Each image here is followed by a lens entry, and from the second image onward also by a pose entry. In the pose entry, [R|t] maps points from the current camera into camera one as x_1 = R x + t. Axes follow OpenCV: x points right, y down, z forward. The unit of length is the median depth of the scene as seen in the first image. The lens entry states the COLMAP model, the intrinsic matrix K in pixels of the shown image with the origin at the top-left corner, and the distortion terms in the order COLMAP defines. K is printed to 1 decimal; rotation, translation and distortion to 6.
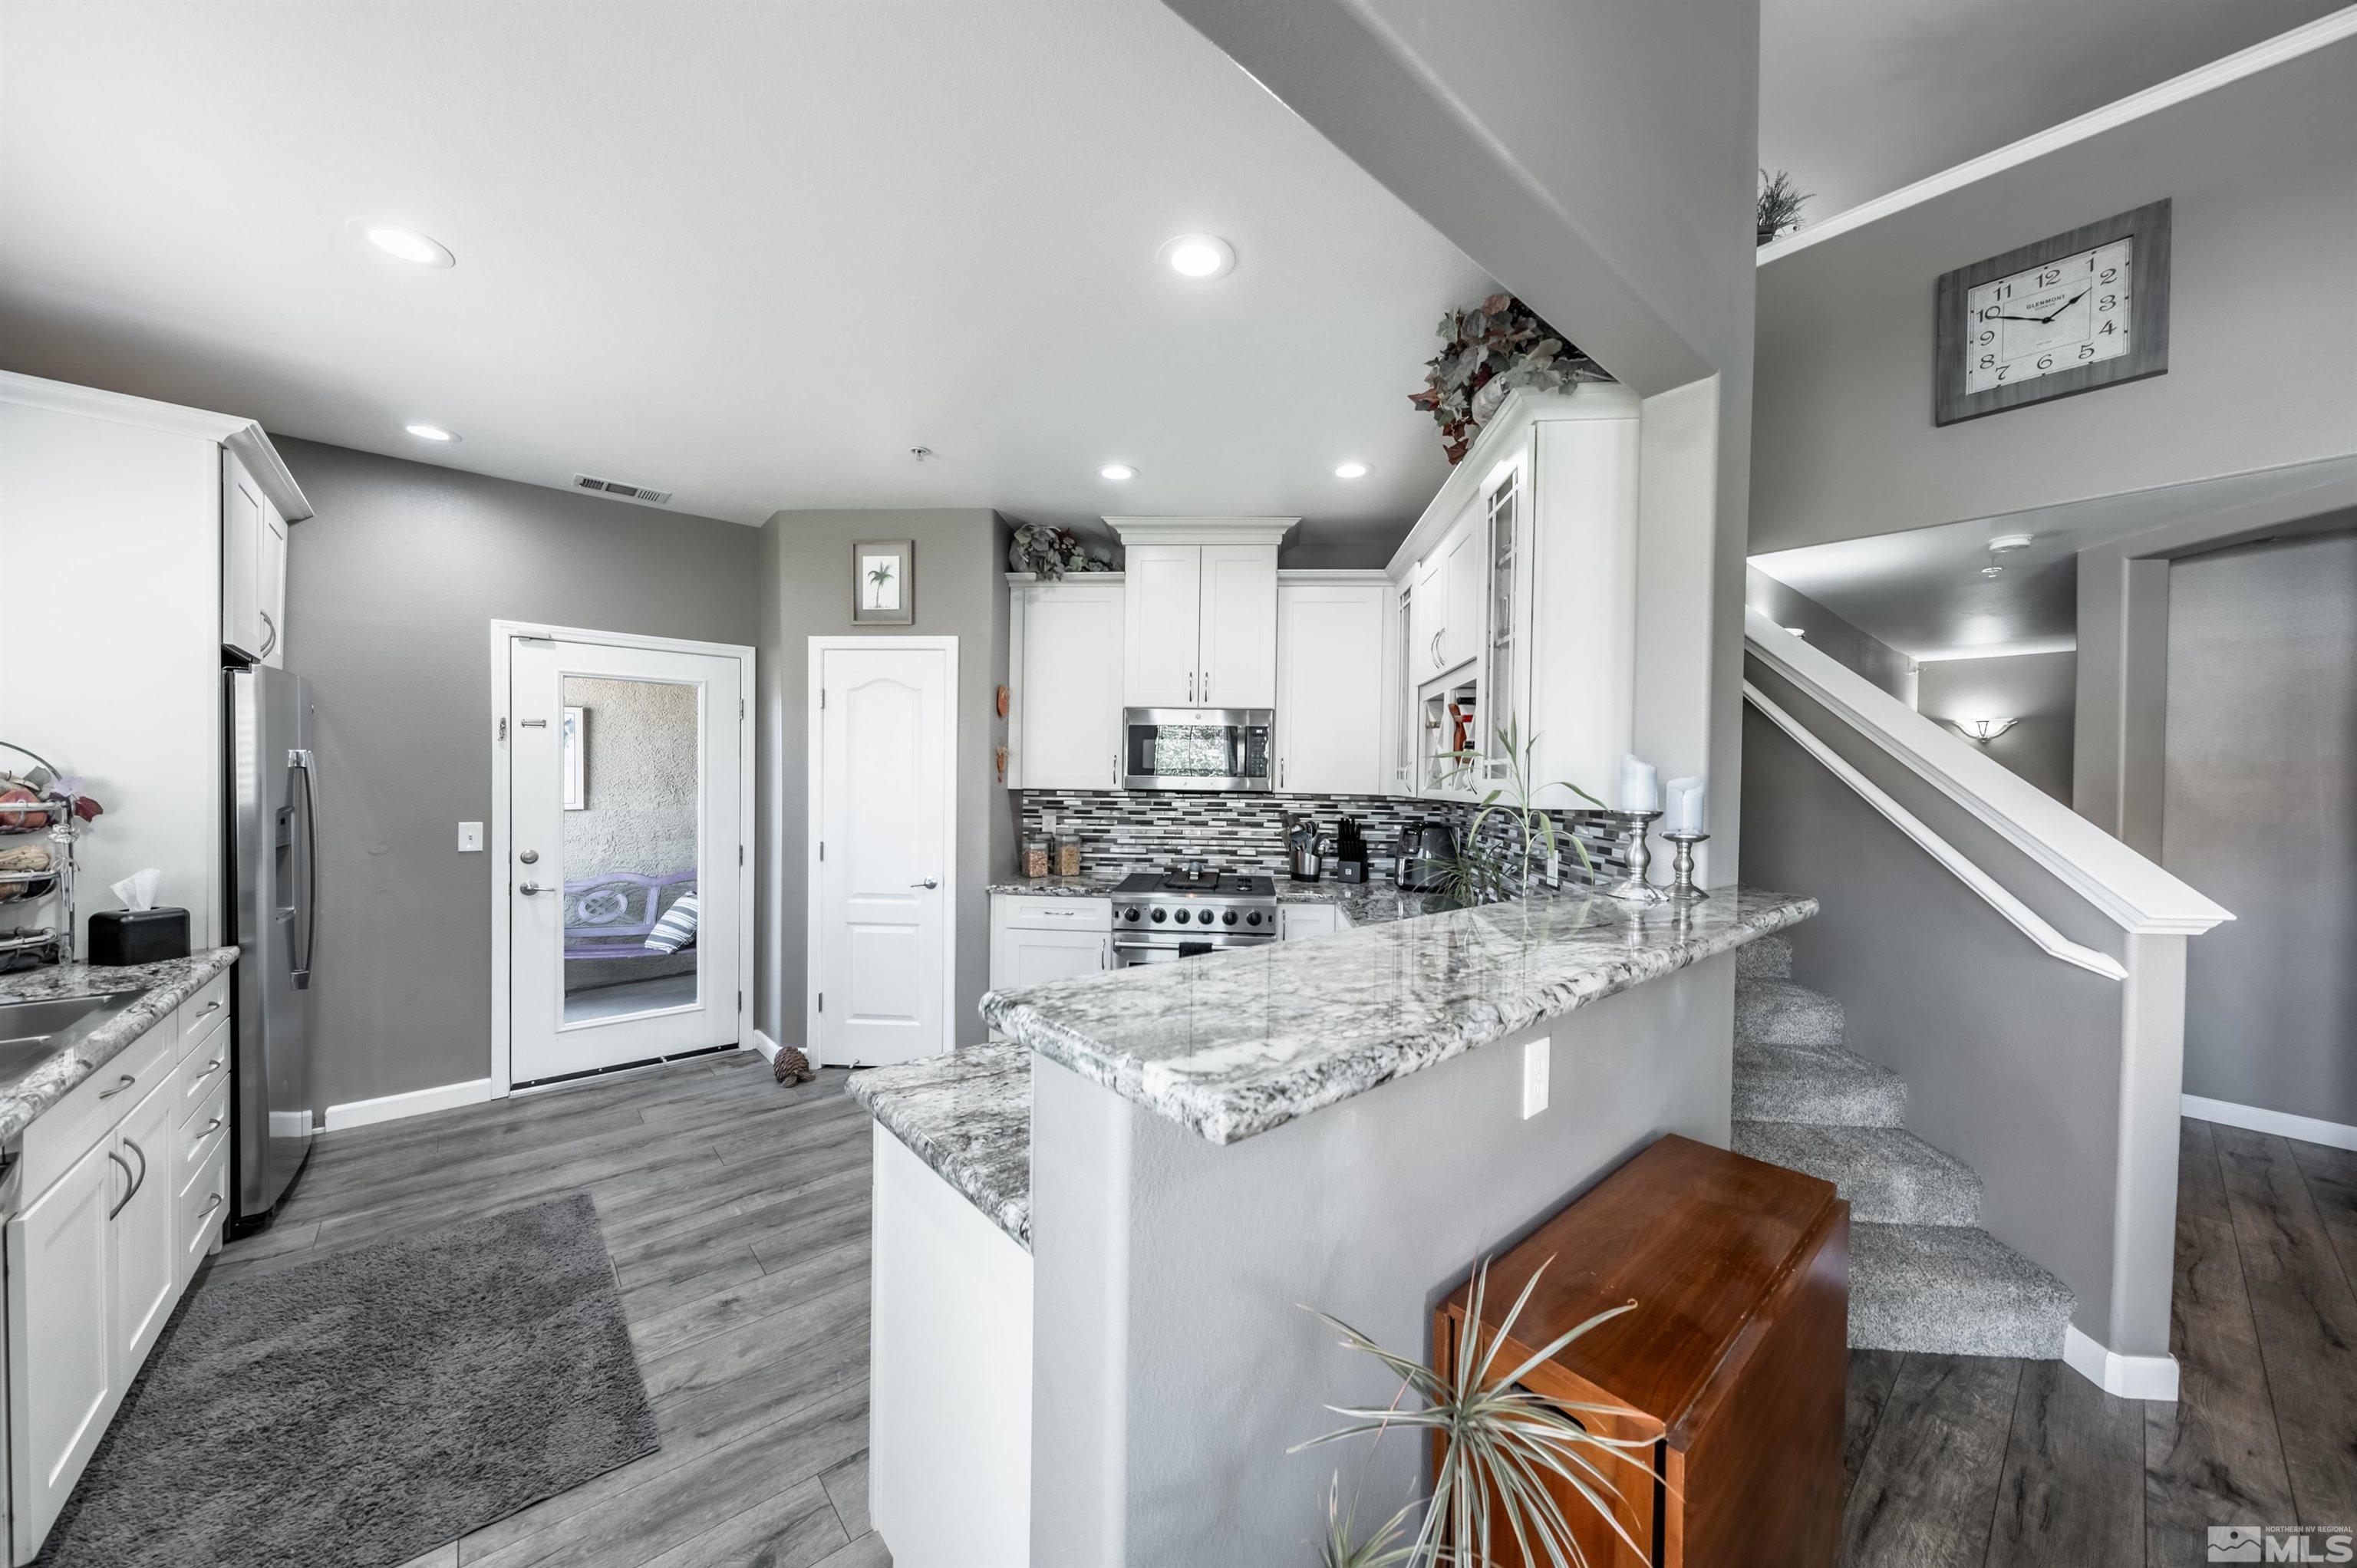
lens RADIAL K [[811.4, 0, 1174.6], [0, 811.4, 792.7], [0, 0, 1]] dist [0.001719, -0.000024]
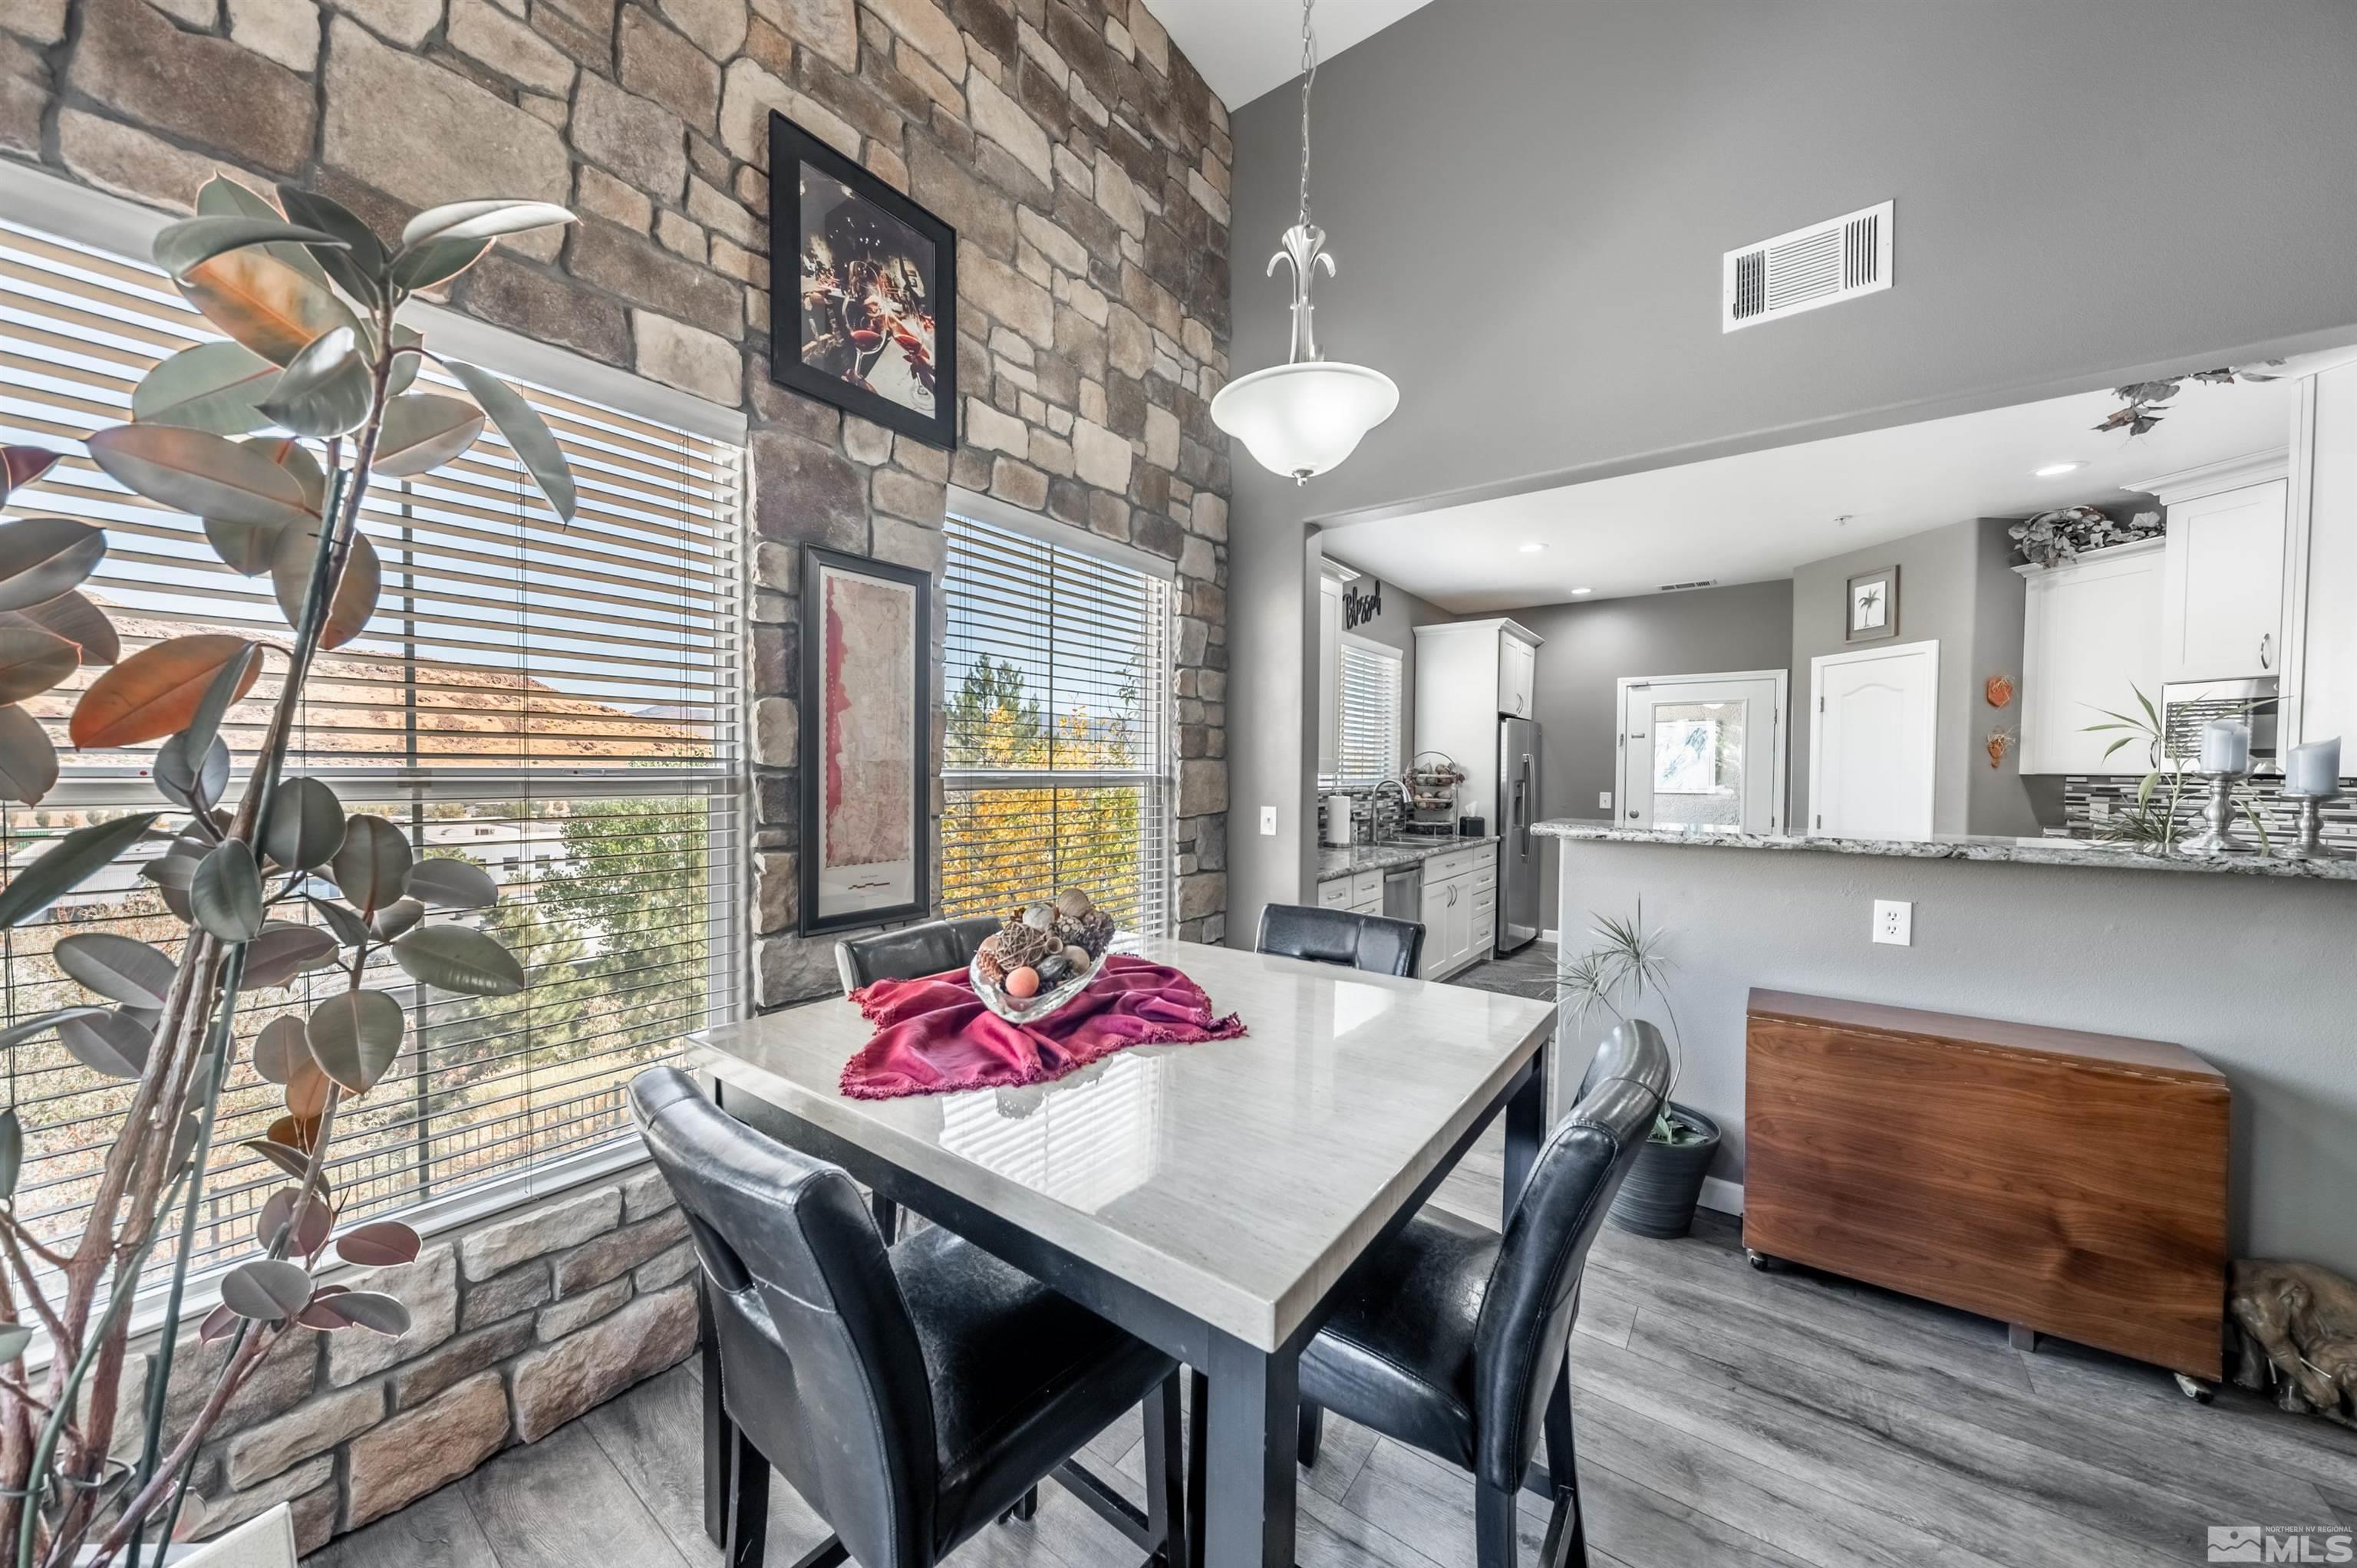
lens RADIAL K [[806.4, 0, 1169.7], [0, 806.4, 792.9], [0, 0, 1]] dist [-0.000712, -0.000296]
pose [[0.201247, 0.018200, -0.979371, 0.611753], [-0.021405, 0.999670, 0.014179, 0.028965], [0.979307, 0.018110, 0.201571, -0.273193]]
